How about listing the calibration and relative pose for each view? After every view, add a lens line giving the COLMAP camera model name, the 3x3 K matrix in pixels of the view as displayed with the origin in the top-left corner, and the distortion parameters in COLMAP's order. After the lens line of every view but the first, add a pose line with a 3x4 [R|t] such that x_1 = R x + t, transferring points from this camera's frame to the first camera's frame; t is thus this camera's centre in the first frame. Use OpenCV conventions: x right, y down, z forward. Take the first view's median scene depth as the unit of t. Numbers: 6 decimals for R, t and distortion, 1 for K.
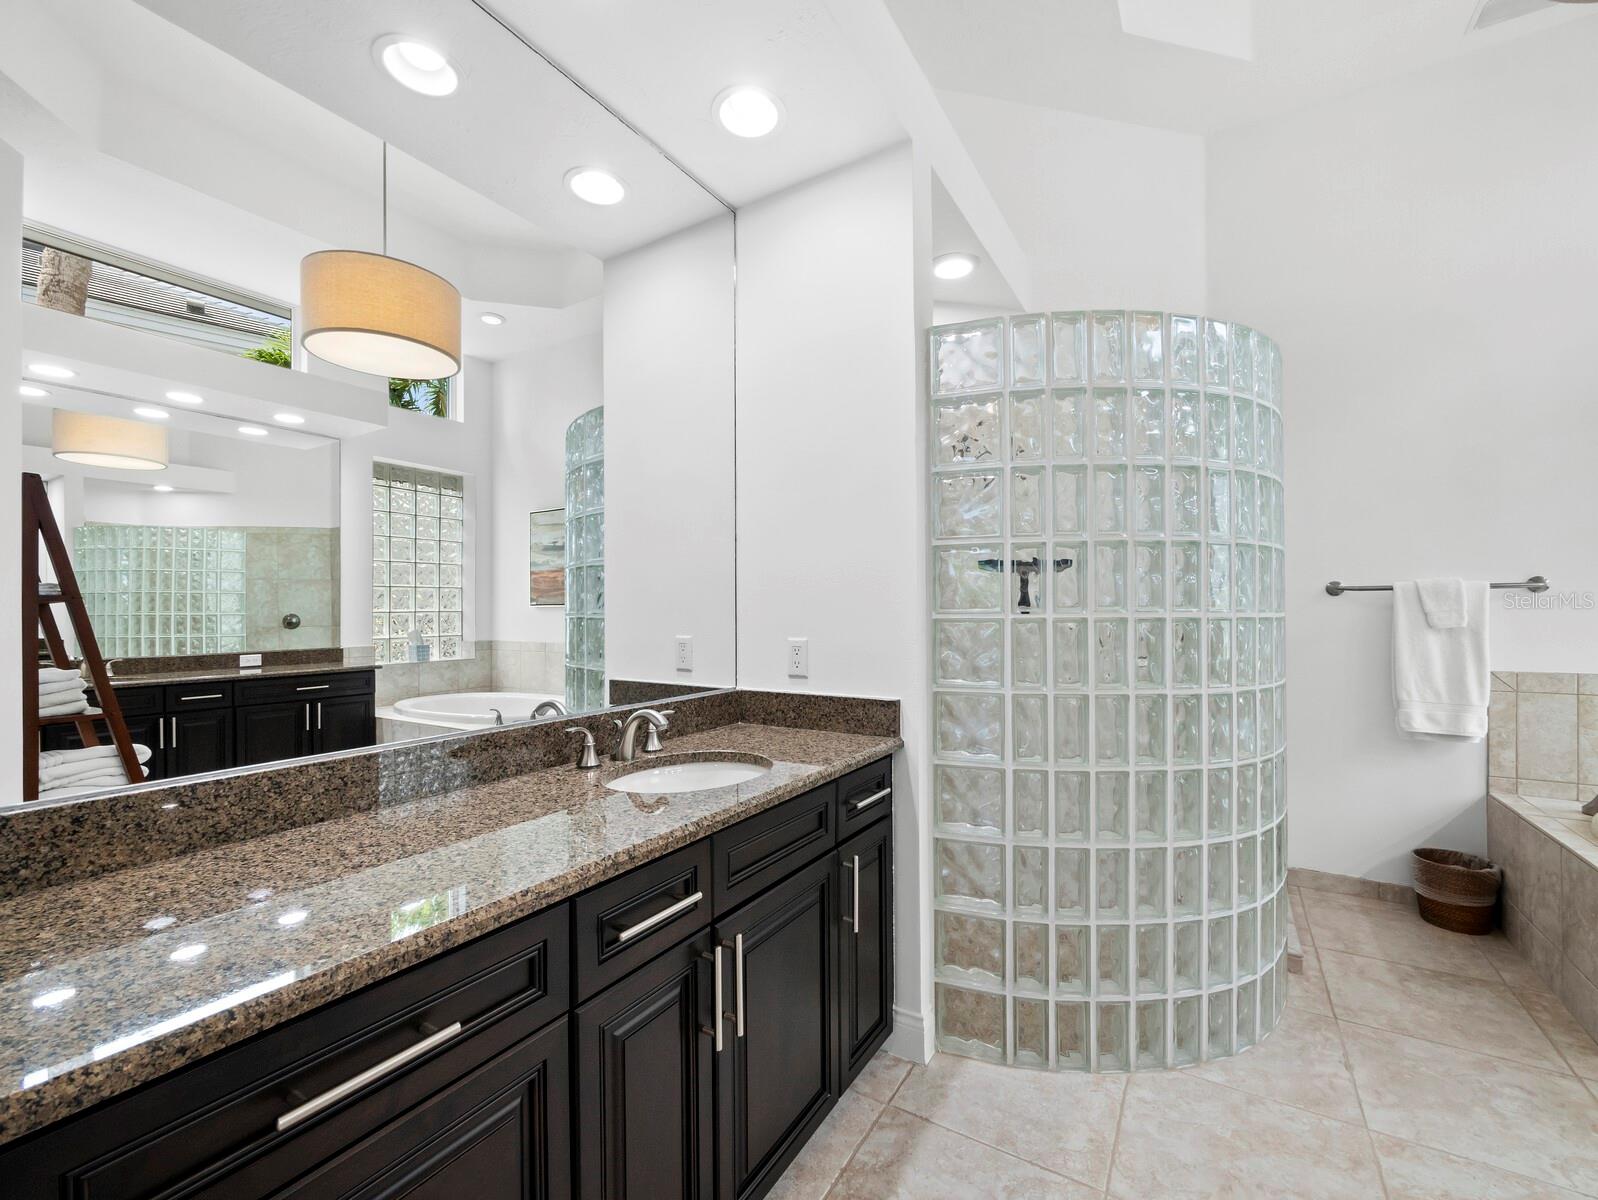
lens RADIAL K [[674.7, 0, 795.1], [0, 674.7, 610.1], [0, 0, 1]] dist [-0.000890, -0.000714]
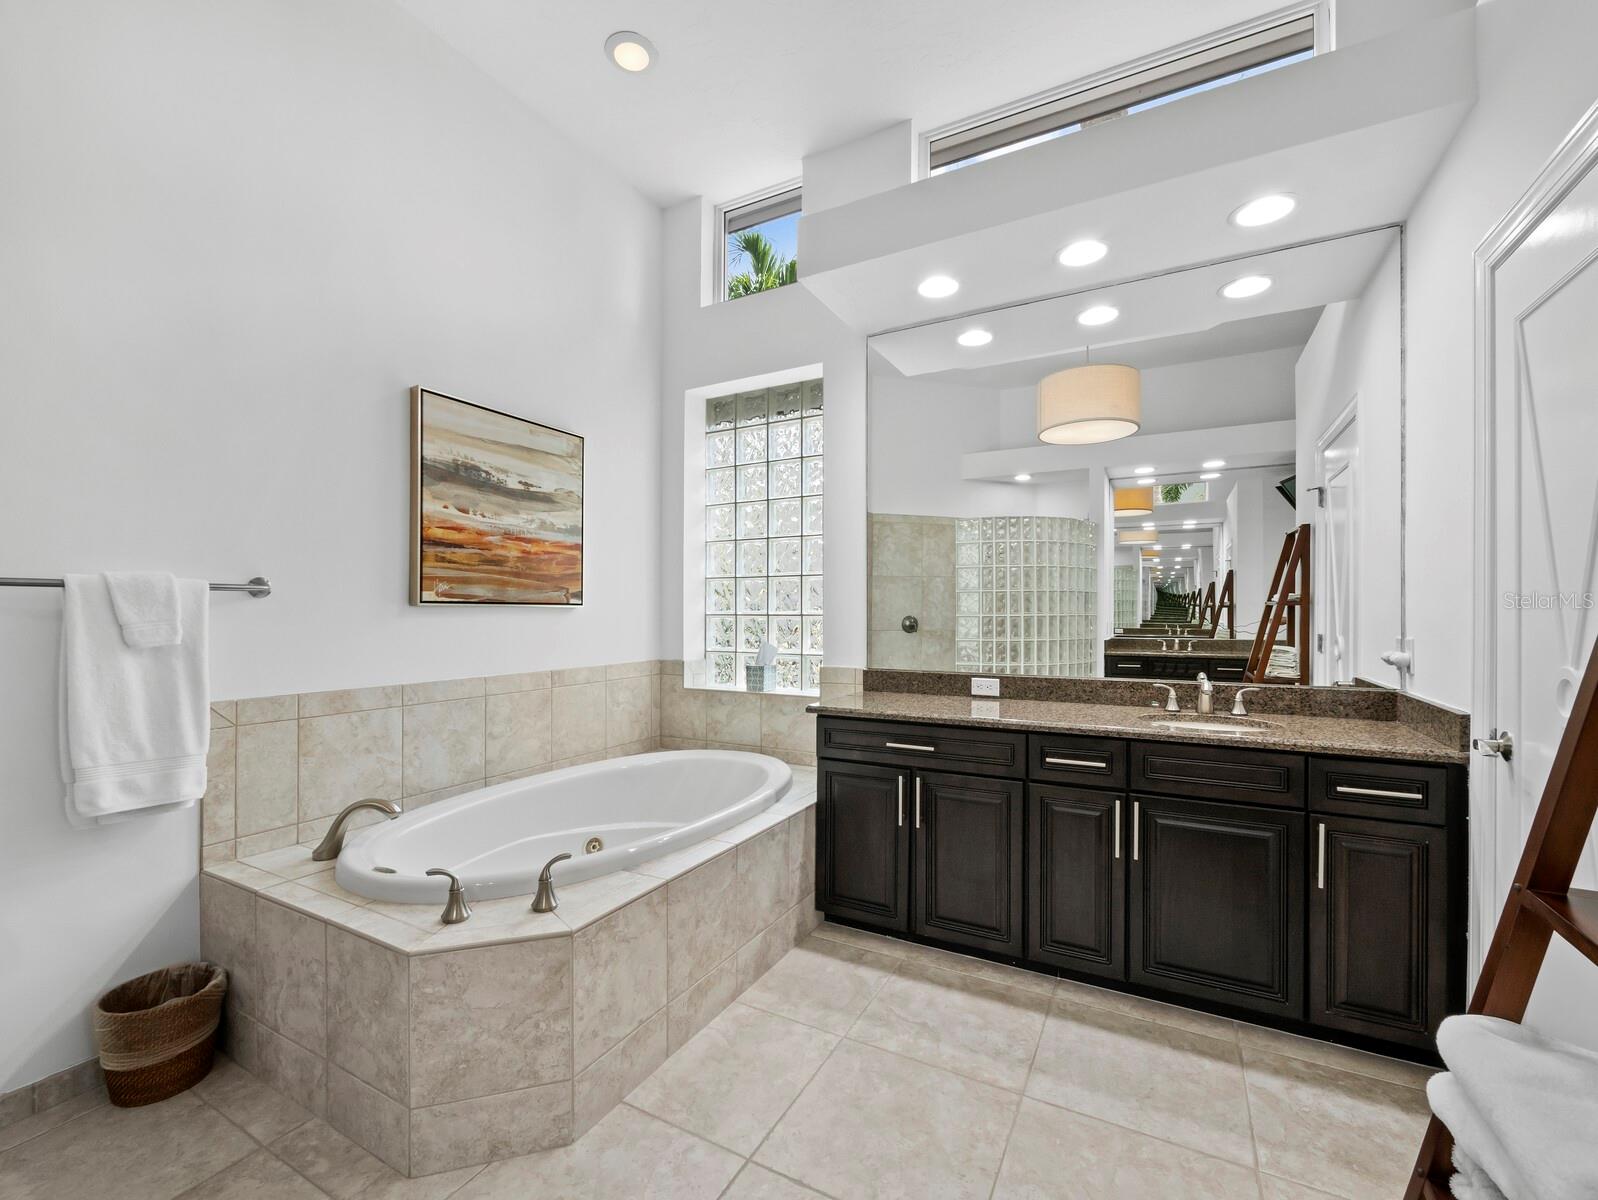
lens RADIAL K [[674.7, 0, 797.1], [0, 674.7, 614.5], [0, 0, 1]] dist [-0.000890, -0.000714]
pose [[-0.064044, 0.003103, 0.997942, 0.264483], [-0.000444, 0.999995, -0.003138, -0.003852], [-0.997947, -0.000644, -0.064042, 0.413141]]
